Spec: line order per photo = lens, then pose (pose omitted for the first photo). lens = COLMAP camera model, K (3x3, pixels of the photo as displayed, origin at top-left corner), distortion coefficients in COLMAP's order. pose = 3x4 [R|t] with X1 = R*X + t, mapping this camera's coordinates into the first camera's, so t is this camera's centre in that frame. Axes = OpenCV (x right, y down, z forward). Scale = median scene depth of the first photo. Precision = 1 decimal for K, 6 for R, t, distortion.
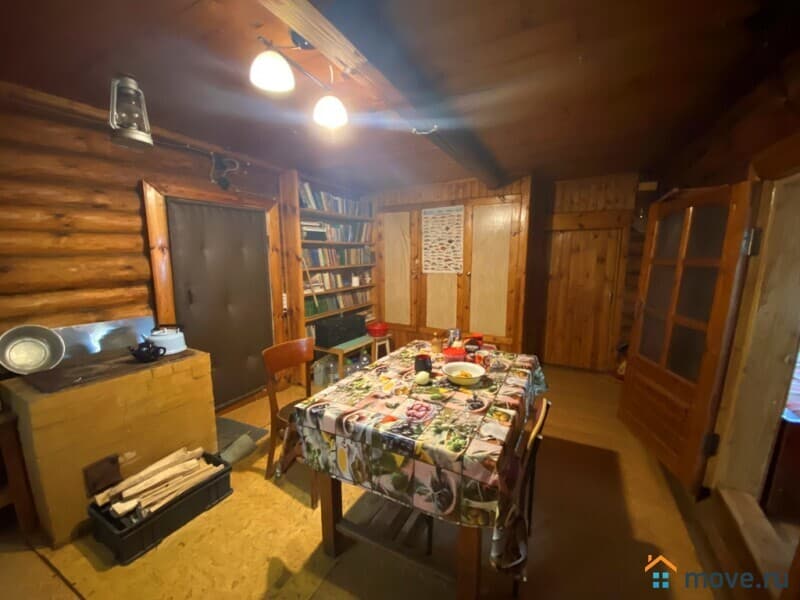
lens RADIAL K [[318.2, 0, 400.0], [0, 318.2, 300.0], [0, 0, 1]] dist [0.029199, -0.025049]
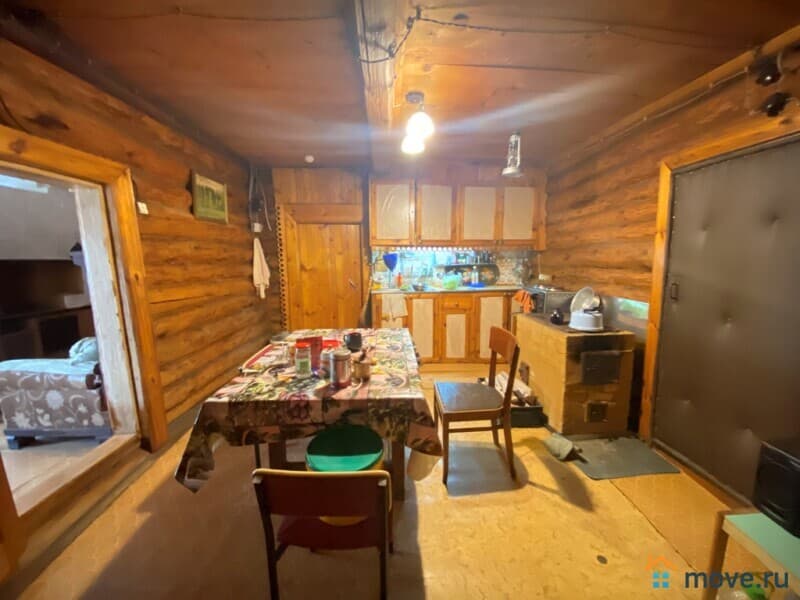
lens RADIAL K [[318.2, 0, 400.0], [0, 318.2, 300.0], [0, 0, 1]] dist [0.029199, -0.025049]
pose [[-0.864154, 0.073972, -0.497761, 0.426673], [-0.064537, 0.964678, 0.255403, -0.199605], [0.499072, 0.252832, -0.828856, 1.770947]]
